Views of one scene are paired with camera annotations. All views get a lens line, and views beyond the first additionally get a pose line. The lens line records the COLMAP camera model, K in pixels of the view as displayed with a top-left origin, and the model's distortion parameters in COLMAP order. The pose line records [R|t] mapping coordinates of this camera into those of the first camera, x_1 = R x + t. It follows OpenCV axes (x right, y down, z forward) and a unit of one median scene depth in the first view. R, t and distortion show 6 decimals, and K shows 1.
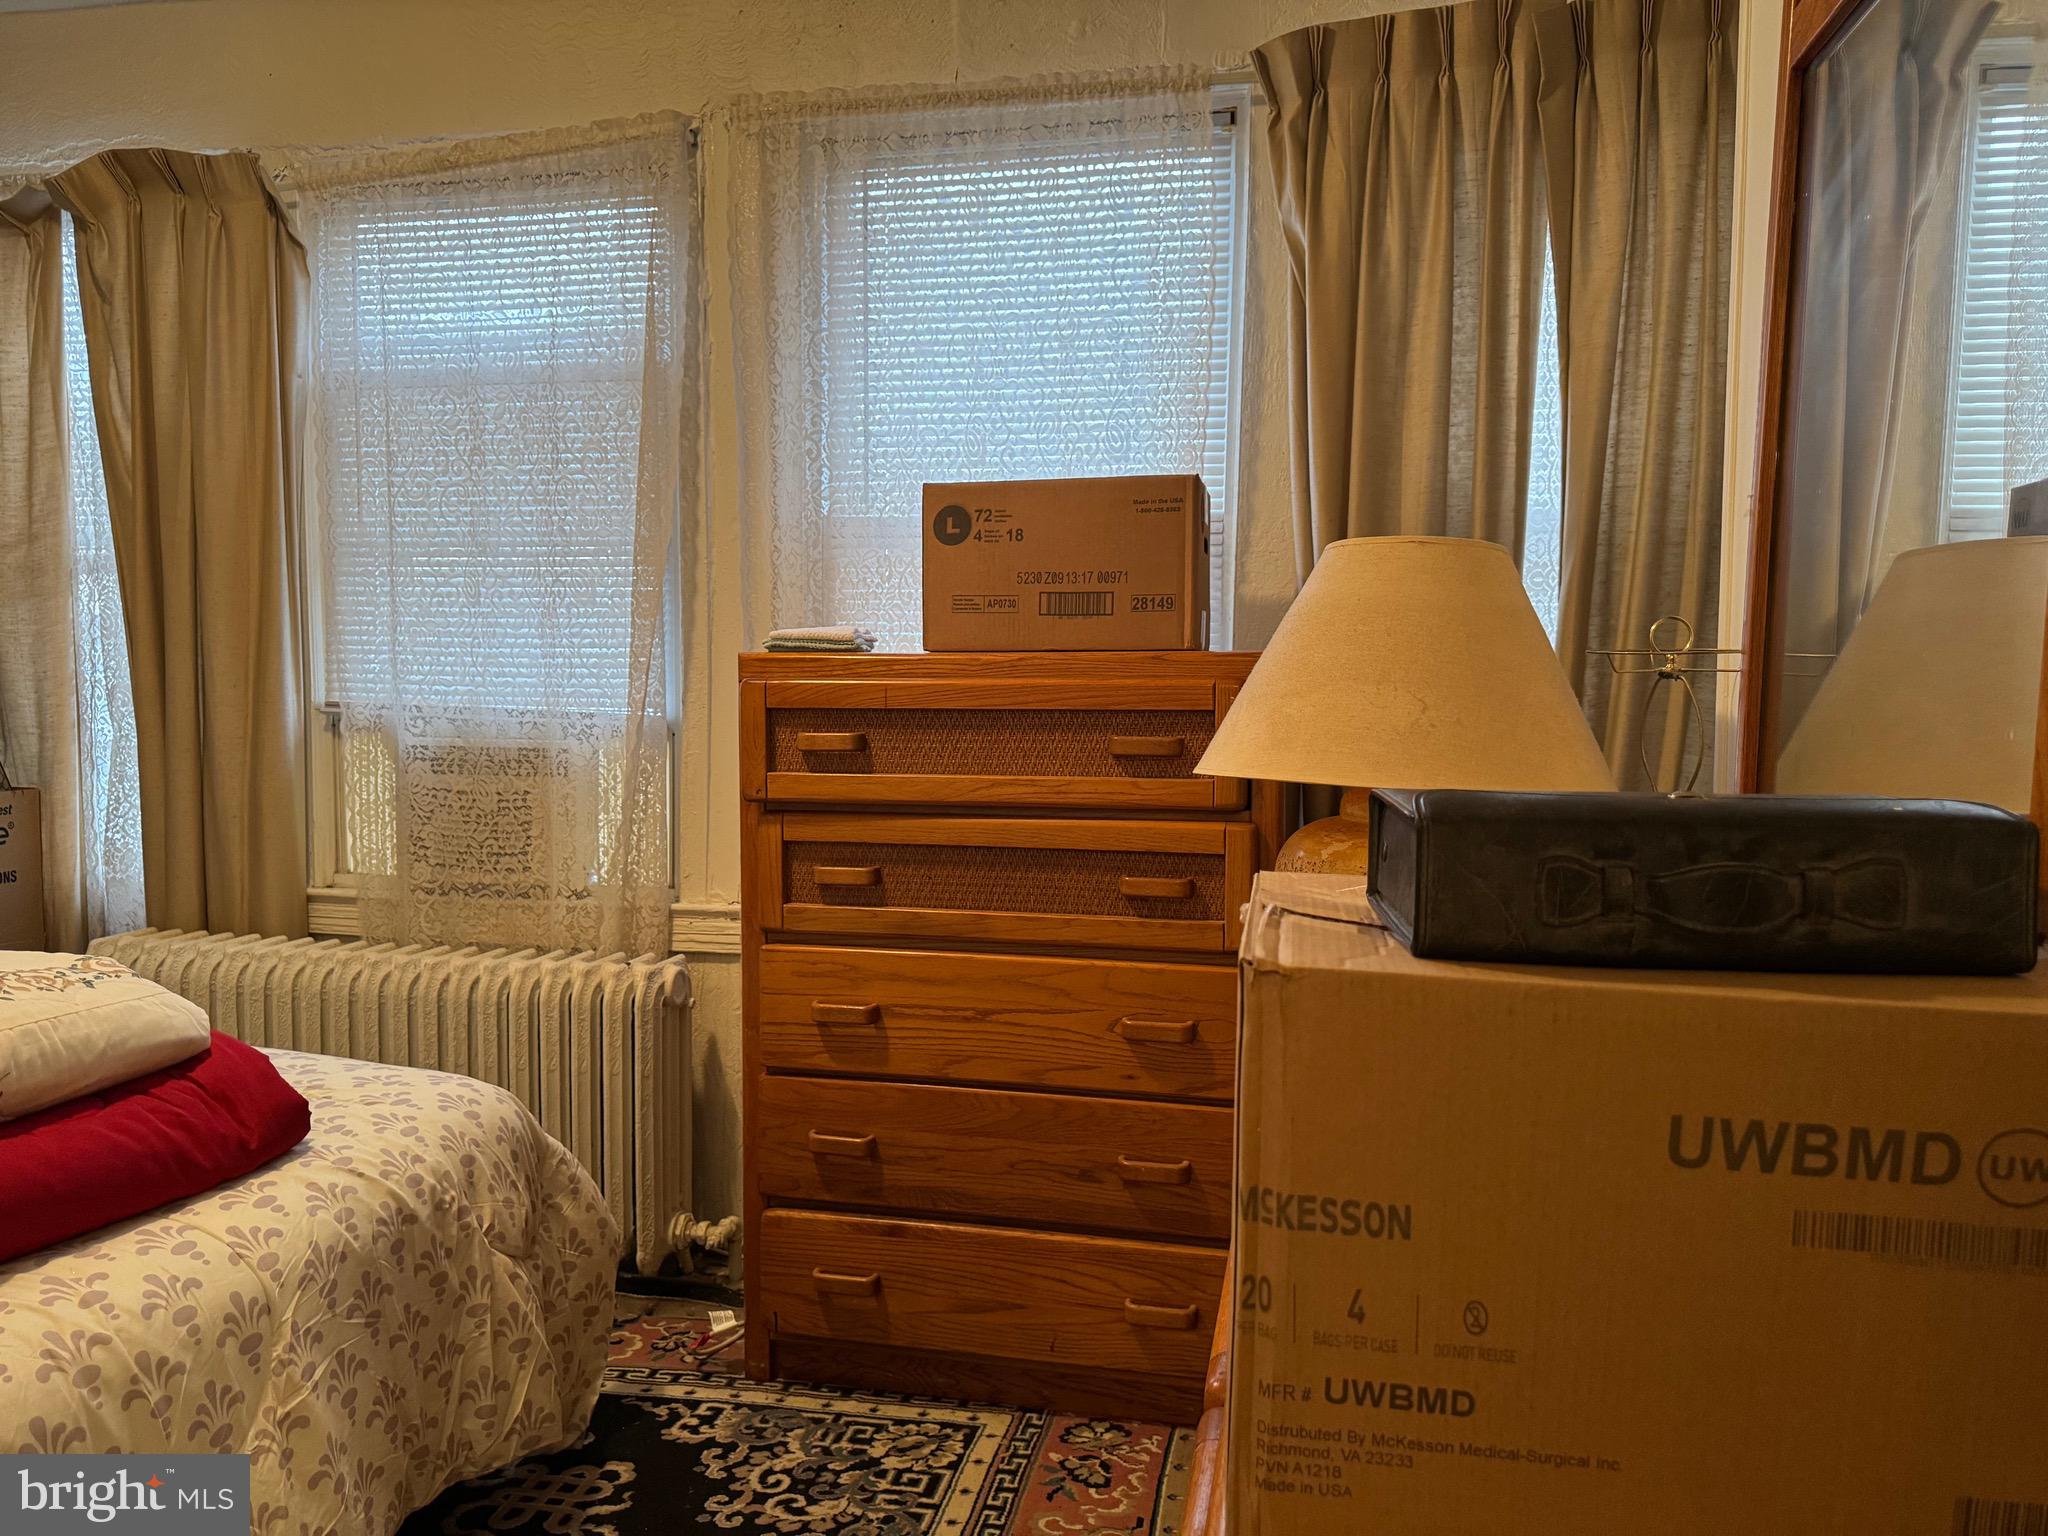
lens RADIAL K [[1443.2, 0, 1009.6], [0, 1443.2, 763.7], [0, 0, 1]] dist [0.080175, -0.047125]
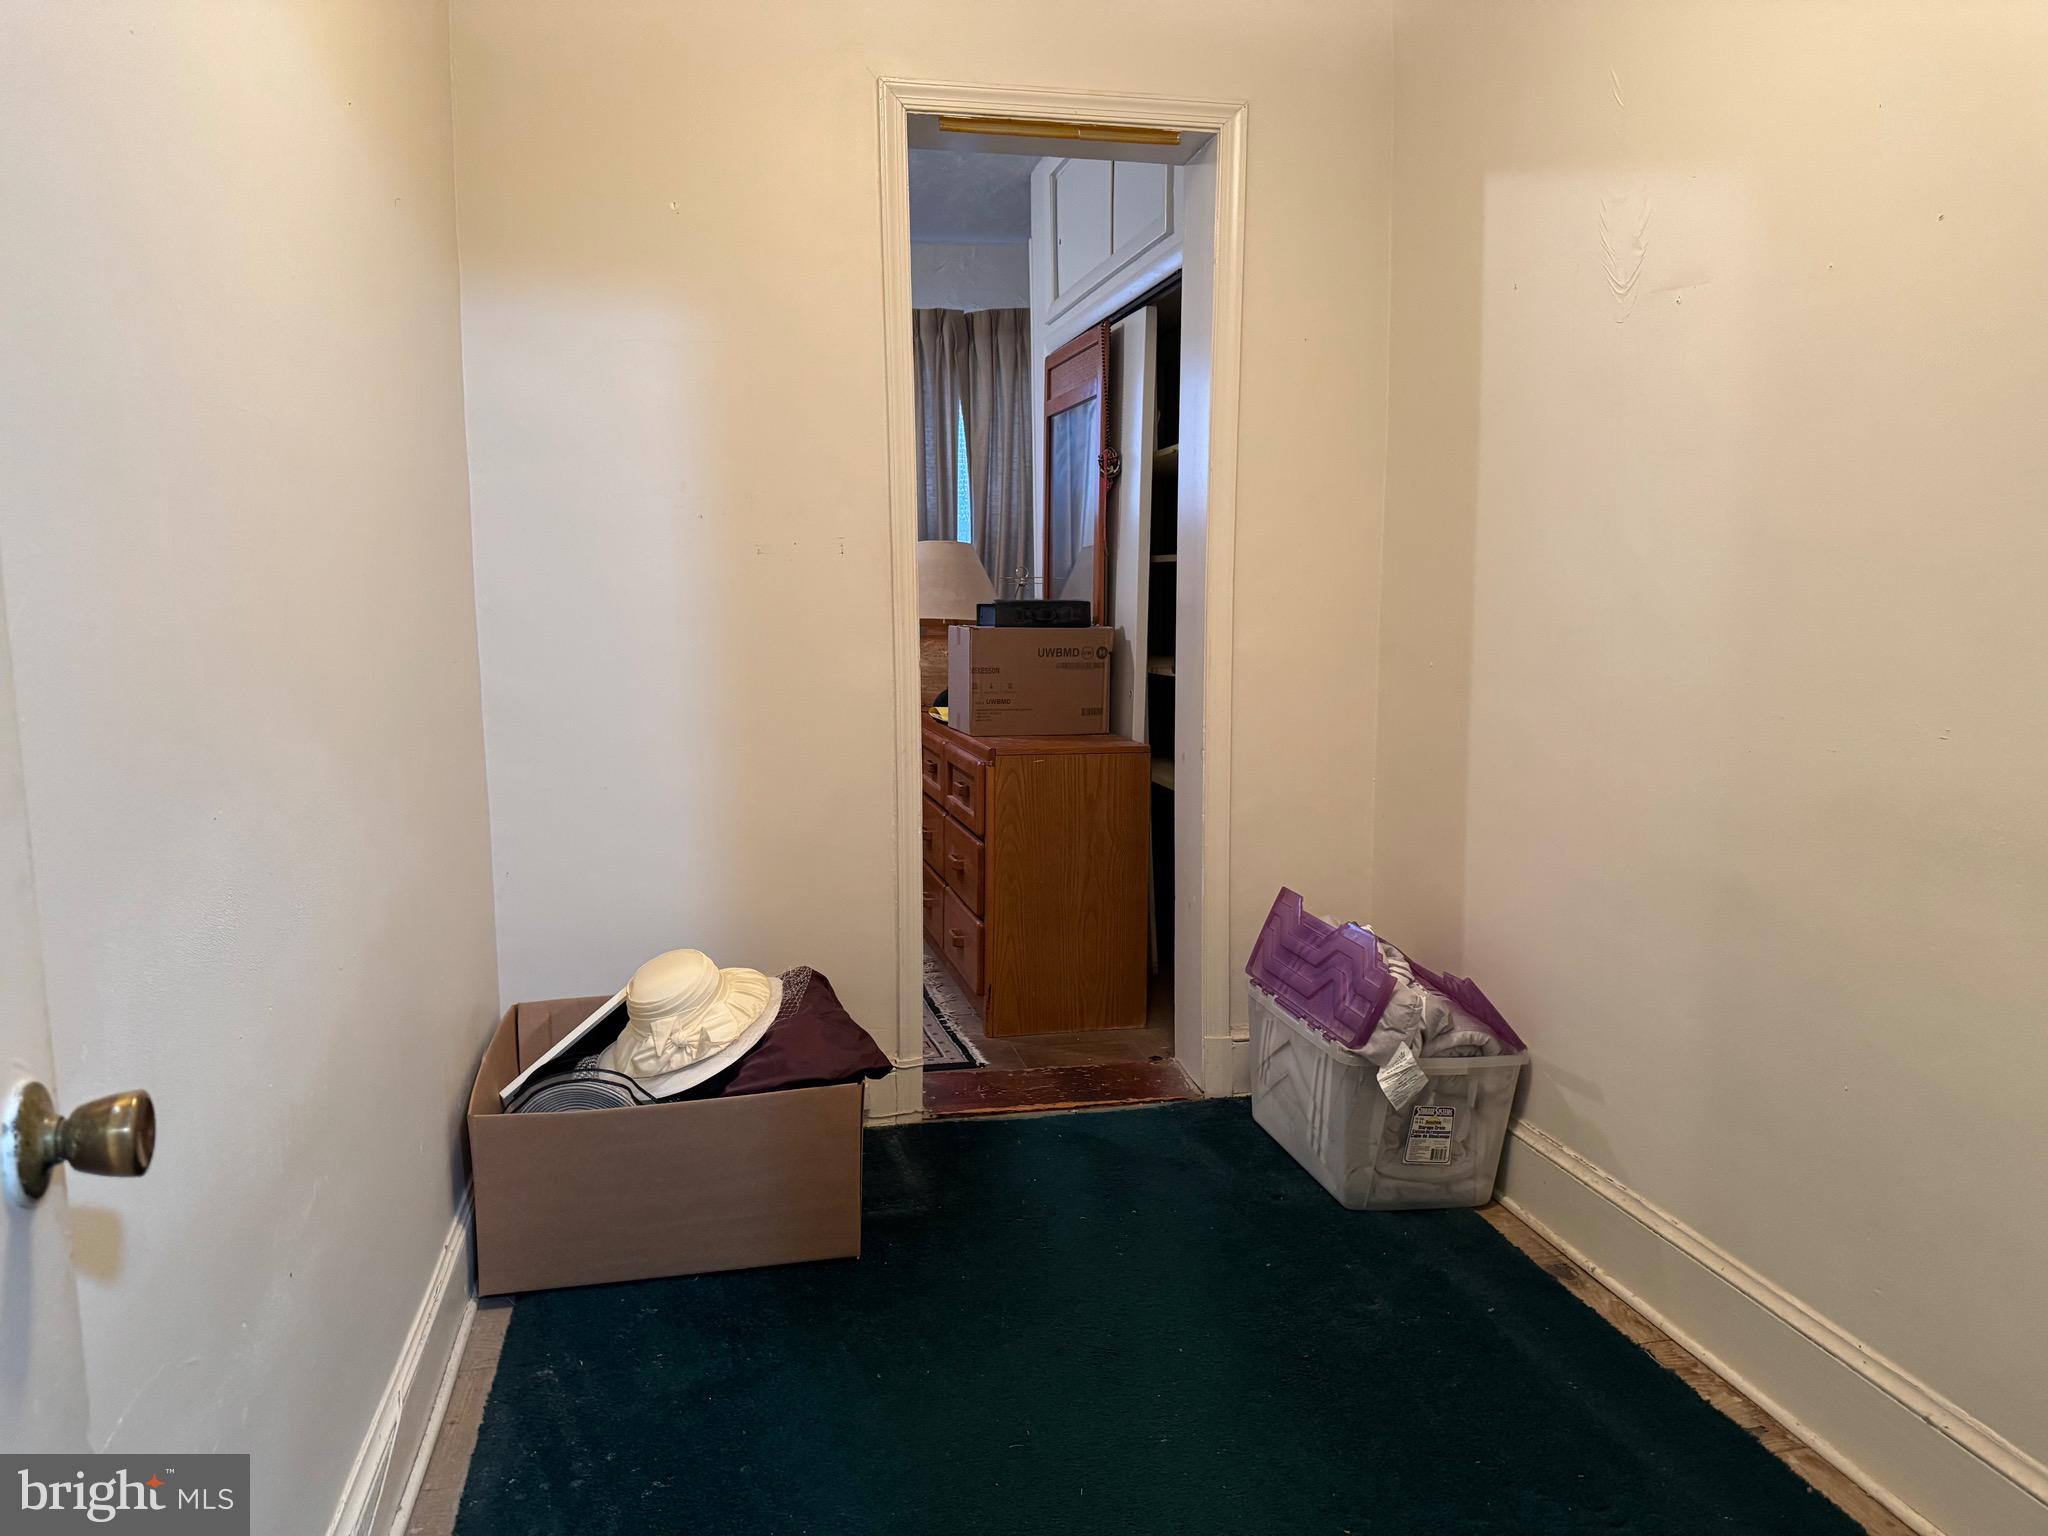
lens RADIAL K [[1443.2, 0, 1009.6], [0, 1443.2, 763.7], [0, 0, 1]] dist [0.080175, -0.047125]
pose [[0.901071, -0.055203, 0.430143, -0.307947], [0.042215, 0.998320, 0.039689, 0.065041], [-0.431612, -0.017604, 0.901888, -0.593718]]
